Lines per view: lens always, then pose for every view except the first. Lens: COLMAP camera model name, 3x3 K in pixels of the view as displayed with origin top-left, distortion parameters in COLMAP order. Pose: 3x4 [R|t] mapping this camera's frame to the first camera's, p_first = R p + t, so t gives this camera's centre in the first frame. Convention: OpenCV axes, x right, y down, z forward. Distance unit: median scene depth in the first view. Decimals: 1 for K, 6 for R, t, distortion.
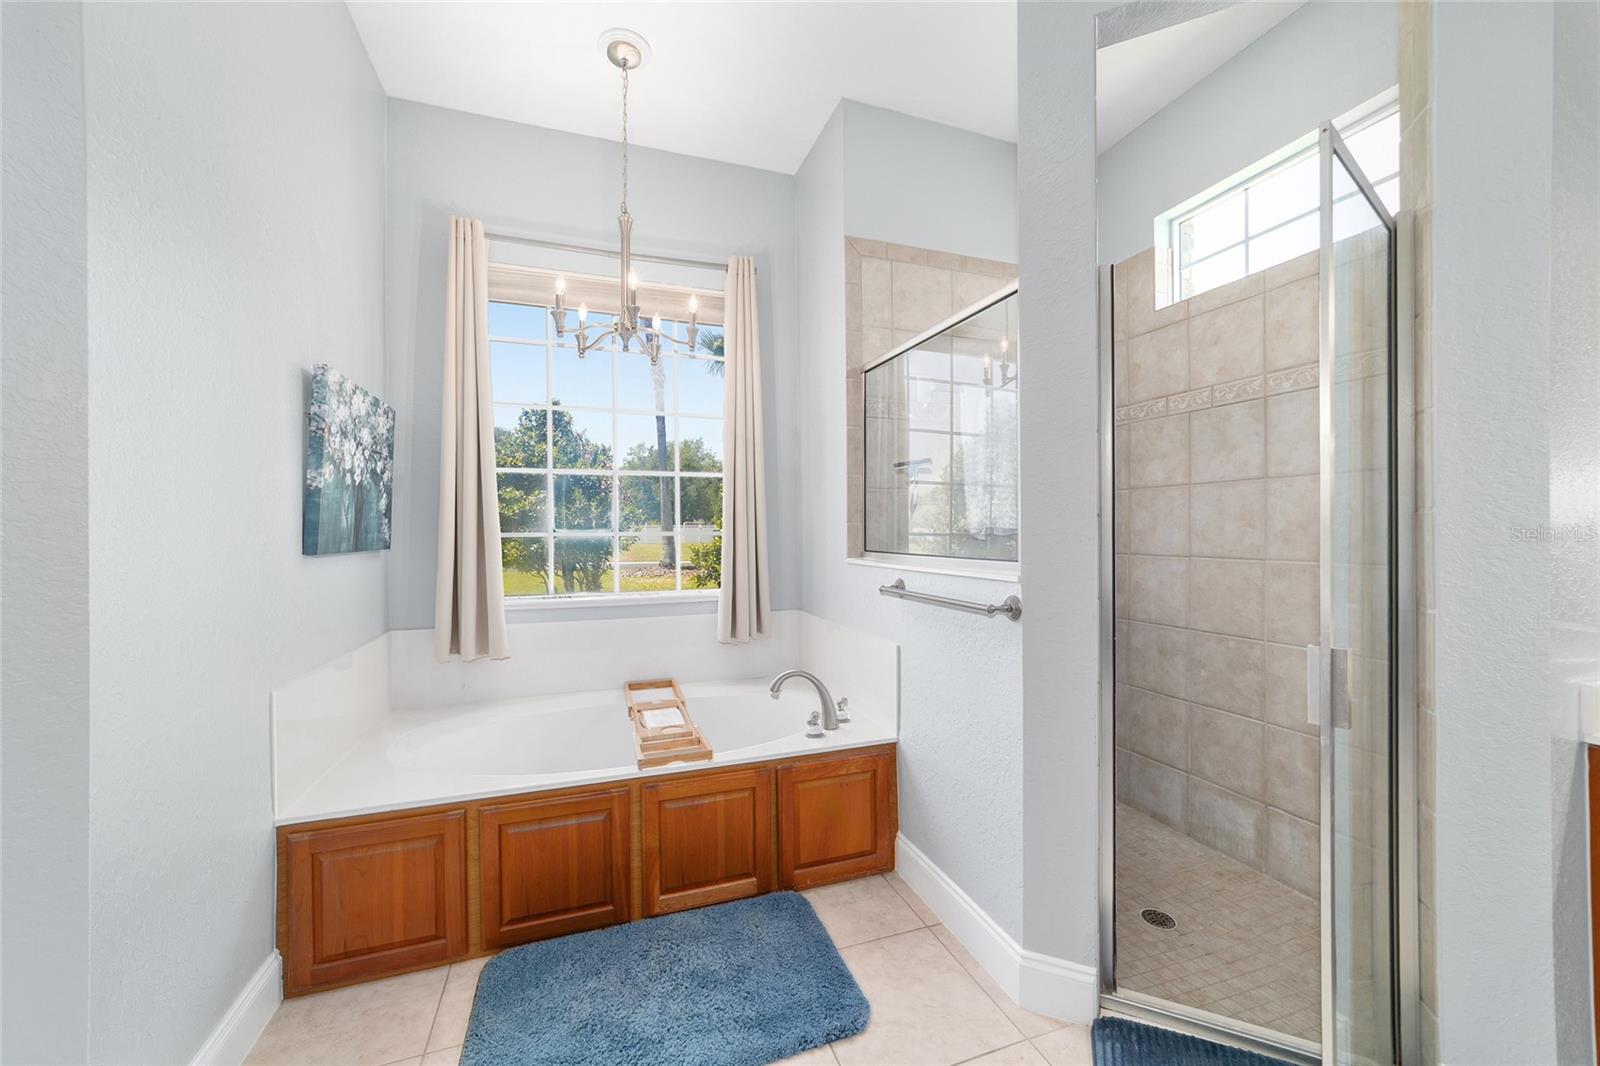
lens RADIAL K [[616.0, 0, 799.3], [0, 616.0, 531.8], [0, 0, 1]] dist [-0.016068, 0.007514]
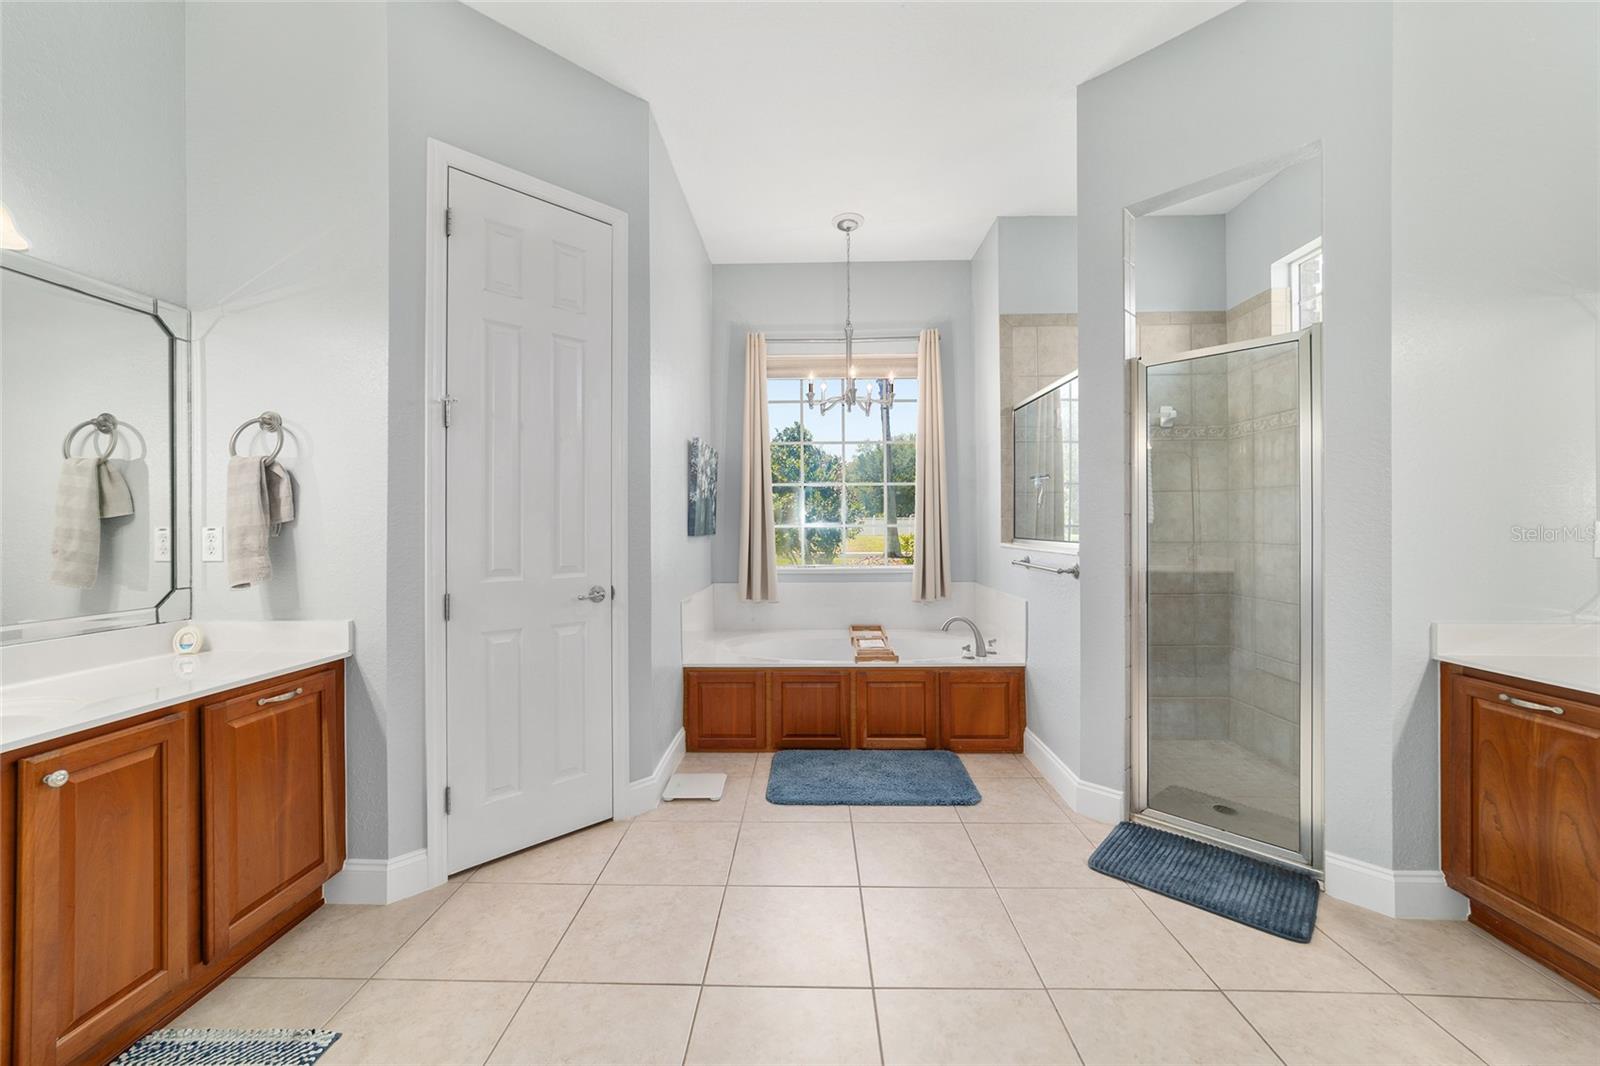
lens RADIAL K [[616.0, 0, 795.1], [0, 616.0, 527.3], [0, 0, 1]] dist [-0.016068, 0.007514]
pose [[0.931176, 0.002554, -0.364561, 0.177744], [-0.000484, 0.999983, 0.005771, -0.000880], [0.364570, -0.005197, 0.931161, -0.564933]]
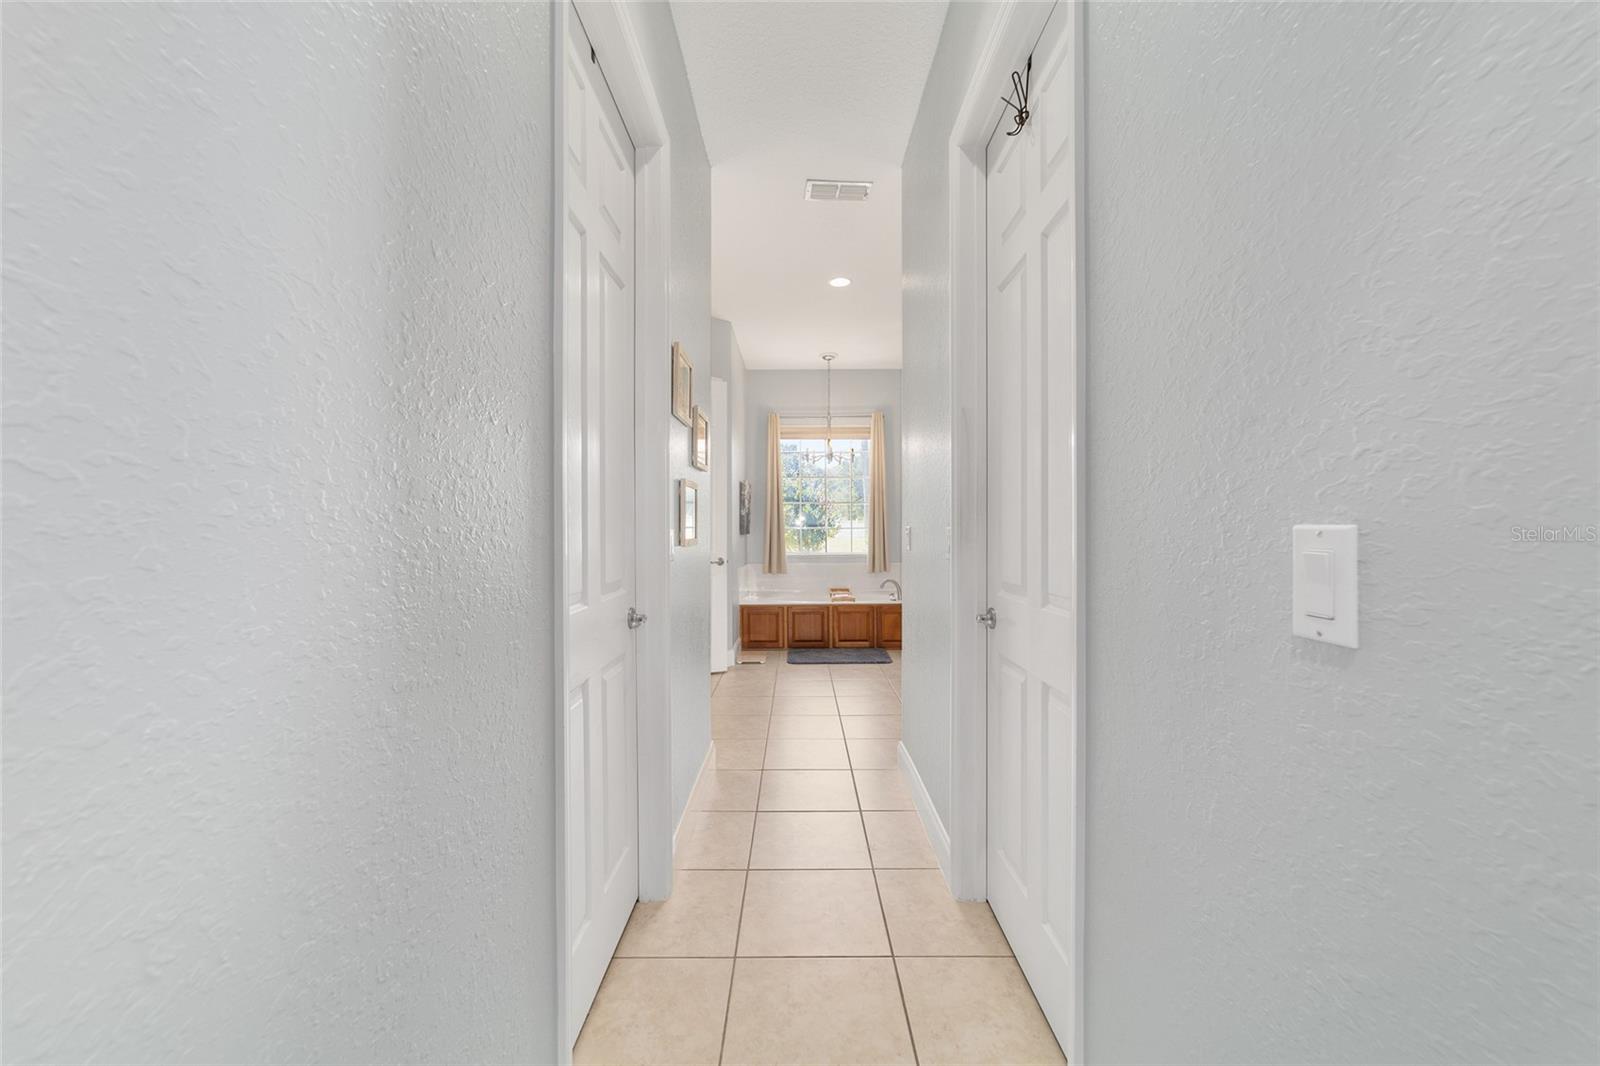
lens RADIAL K [[616.0, 0, 799.5], [0, 616.0, 524.9], [0, 0, 1]] dist [-0.016068, 0.007514]
pose [[0.942305, 0.005492, -0.334710, 0.557651], [-0.001254, 0.999916, 0.012878, -0.051653], [0.334753, -0.011715, 0.942233, -1.777693]]
